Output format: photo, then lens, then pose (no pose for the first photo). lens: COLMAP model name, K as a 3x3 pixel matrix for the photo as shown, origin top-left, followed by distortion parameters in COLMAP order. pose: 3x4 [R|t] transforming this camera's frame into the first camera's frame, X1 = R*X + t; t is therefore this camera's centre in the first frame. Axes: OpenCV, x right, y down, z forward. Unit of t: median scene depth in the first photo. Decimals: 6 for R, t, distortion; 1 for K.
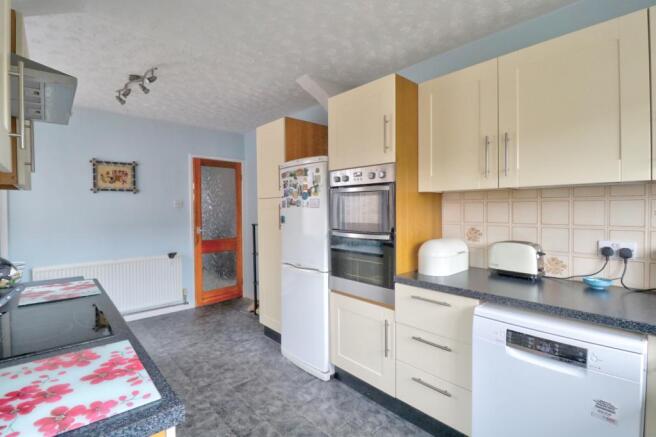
lens RADIAL K [[309.5, 0, 316.5], [0, 309.5, 208.0], [0, 0, 1]] dist [-0.013500, -0.000215]
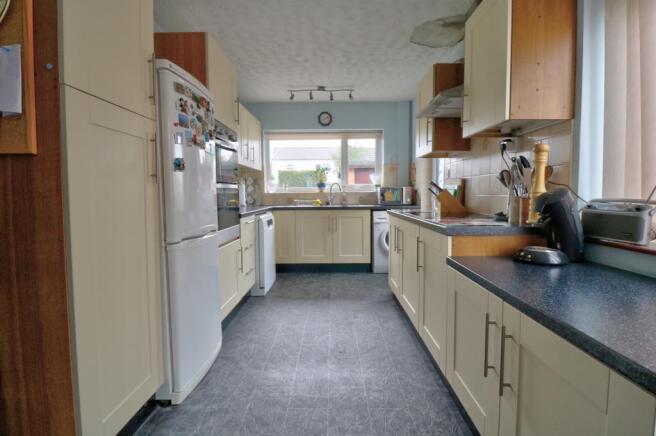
lens RADIAL K [[309.4, 0, 330.0], [0, 309.4, 210.0], [0, 0, 1]] dist [-0.013792, -0.000576]
pose [[-0.749804, -0.024383, 0.661211, -0.809157], [0.007970, 0.998915, 0.045874, 0.112210], [-0.661612, 0.039666, -0.748796, 1.449638]]
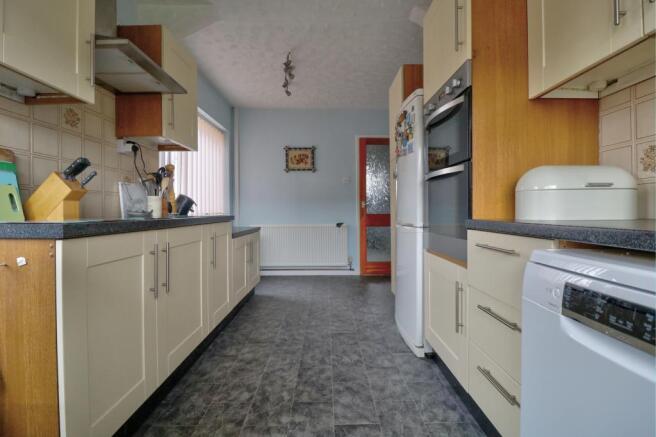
lens RADIAL K [[298.0, 0, 327.3], [0, 298.0, 209.6], [0, 0, 1]] dist [-0.012577, -0.000377]
pose [[0.758228, 0.009205, -0.651924, 0.362681], [-0.010368, 0.999944, 0.002060, 0.159219], [0.651907, 0.005197, 0.758281, 0.221336]]
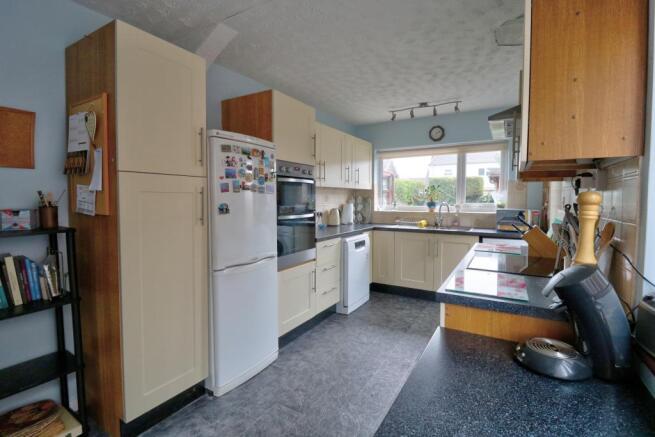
lens RADIAL K [[308.9, 0, 329.5], [0, 308.9, 210.5], [0, 0, 1]] dist [-0.013792, -0.000576]
pose [[-0.318410, -0.032718, 0.947388, -1.014703], [-0.002753, 0.999432, 0.033590, 0.018428], [-0.947949, 0.008087, -0.318319, 1.159343]]
